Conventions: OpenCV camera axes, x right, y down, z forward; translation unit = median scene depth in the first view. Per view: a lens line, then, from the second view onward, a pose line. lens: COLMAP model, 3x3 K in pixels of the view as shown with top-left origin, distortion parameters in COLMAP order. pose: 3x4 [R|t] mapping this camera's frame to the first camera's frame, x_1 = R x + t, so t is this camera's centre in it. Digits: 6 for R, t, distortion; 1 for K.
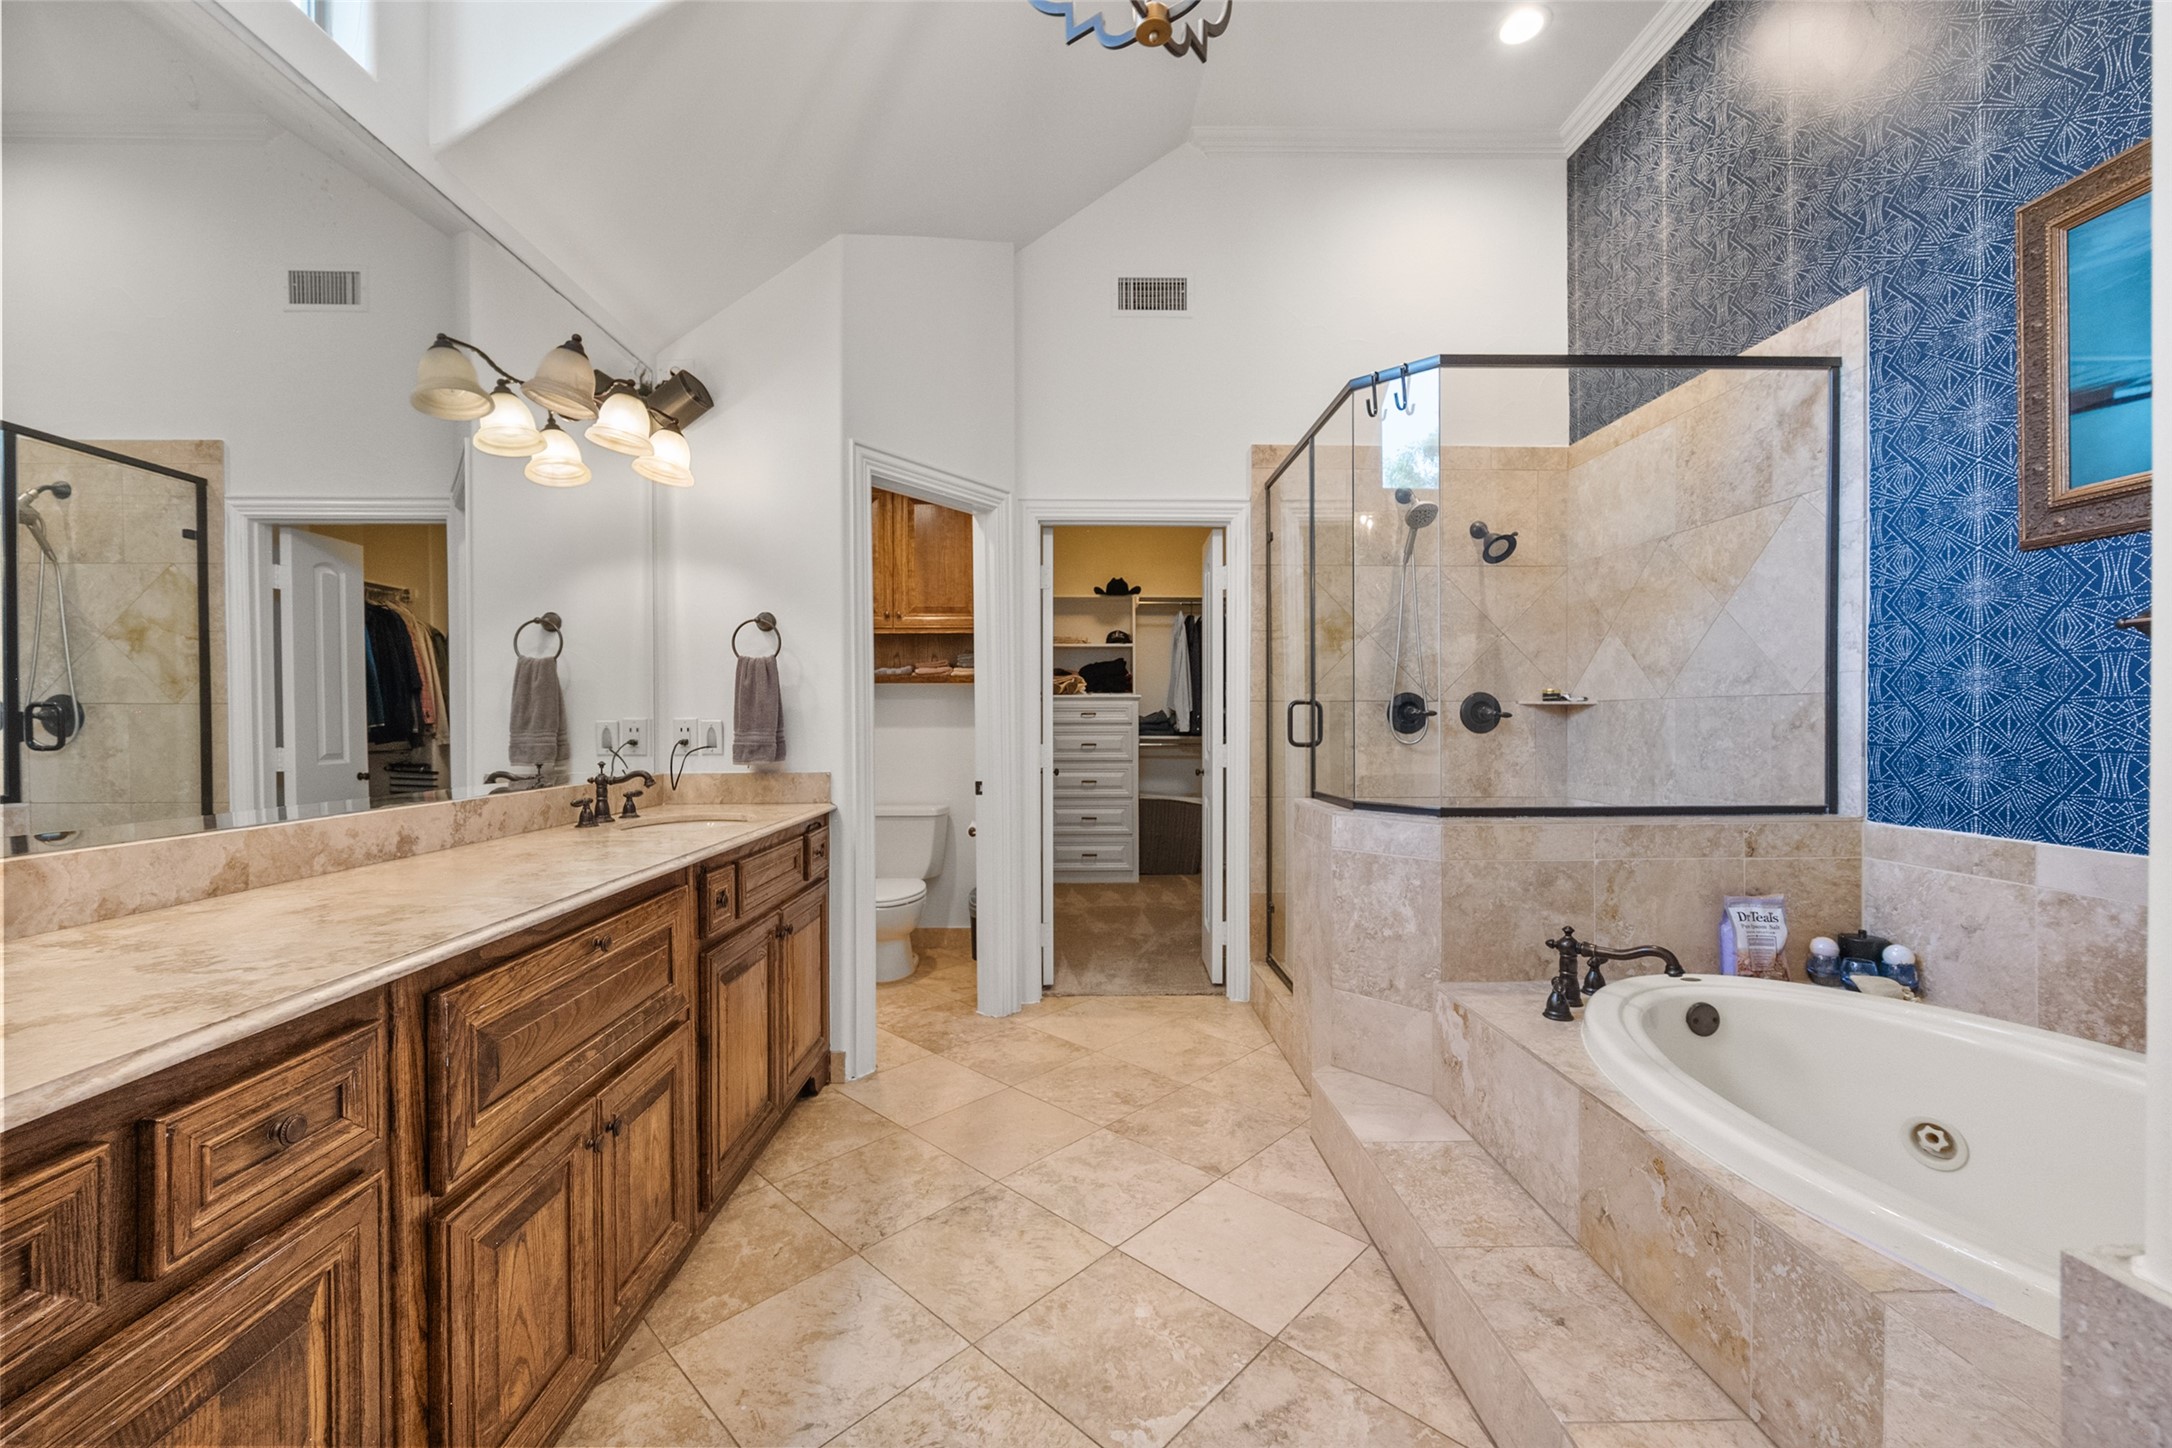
lens RADIAL K [[858.7, 0, 1087.1], [0, 858.7, 723.2], [0, 0, 1]] dist [0.000755, 0.000035]
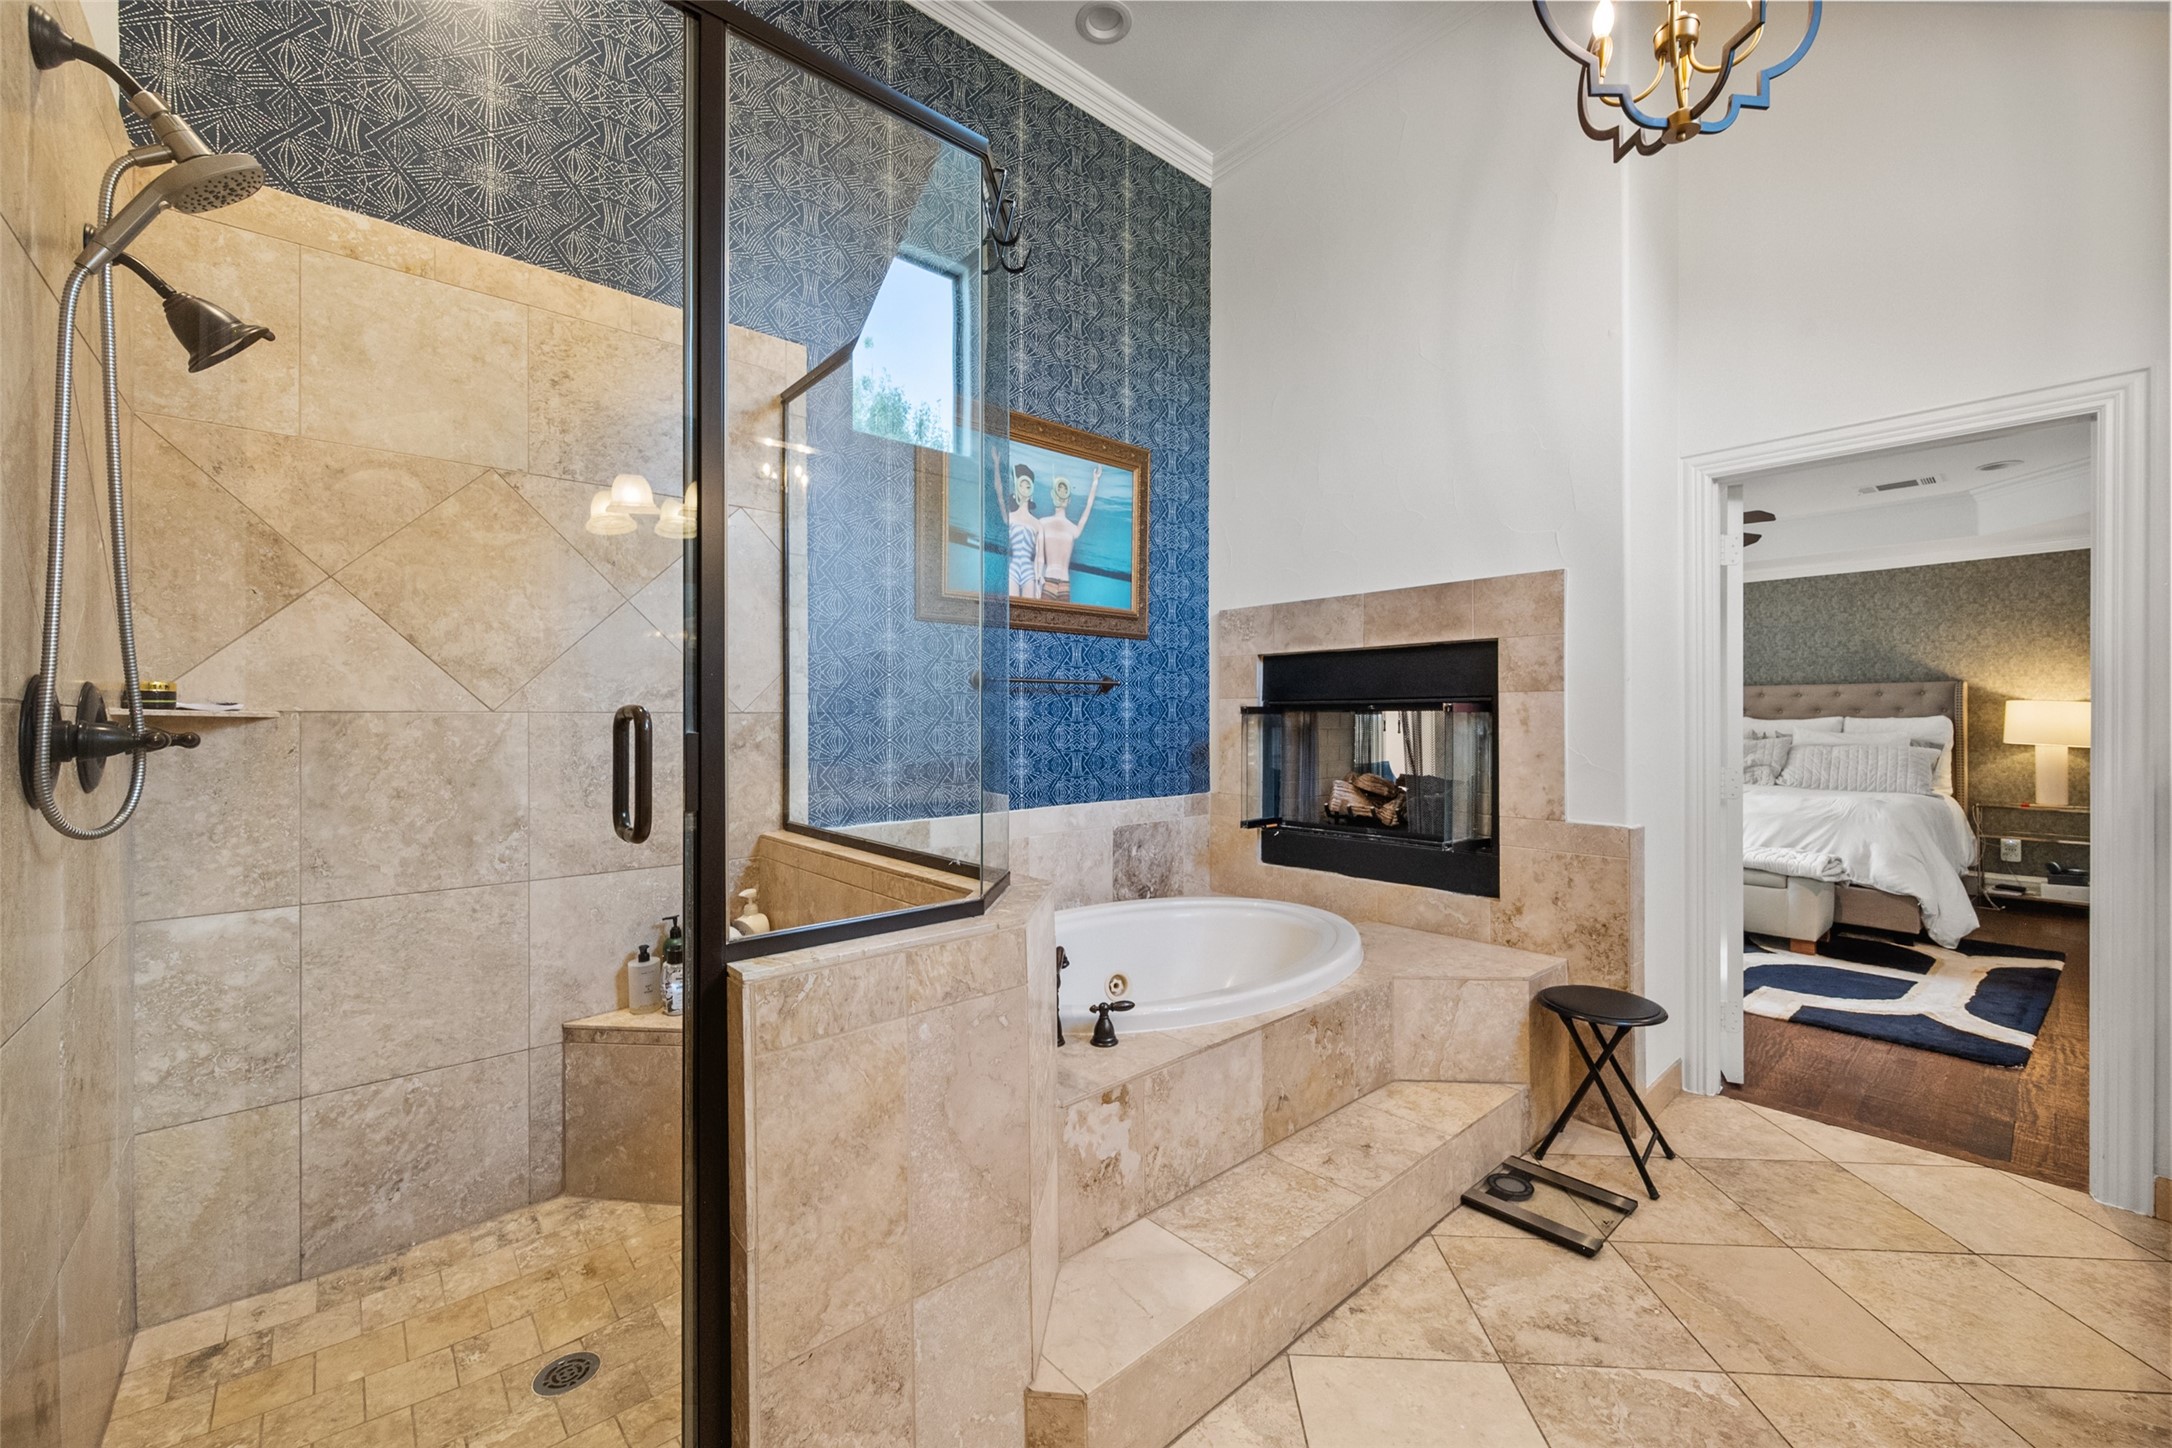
lens RADIAL K [[858.7, 0, 1095.1], [0, 858.7, 720.1], [0, 0, 1]] dist [0.000755, 0.000035]
pose [[-0.641143, 0.004302, 0.767409, -0.136753], [0.010043, 0.999946, 0.002785, -0.020225], [-0.767355, 0.009493, -0.641152, 1.103327]]
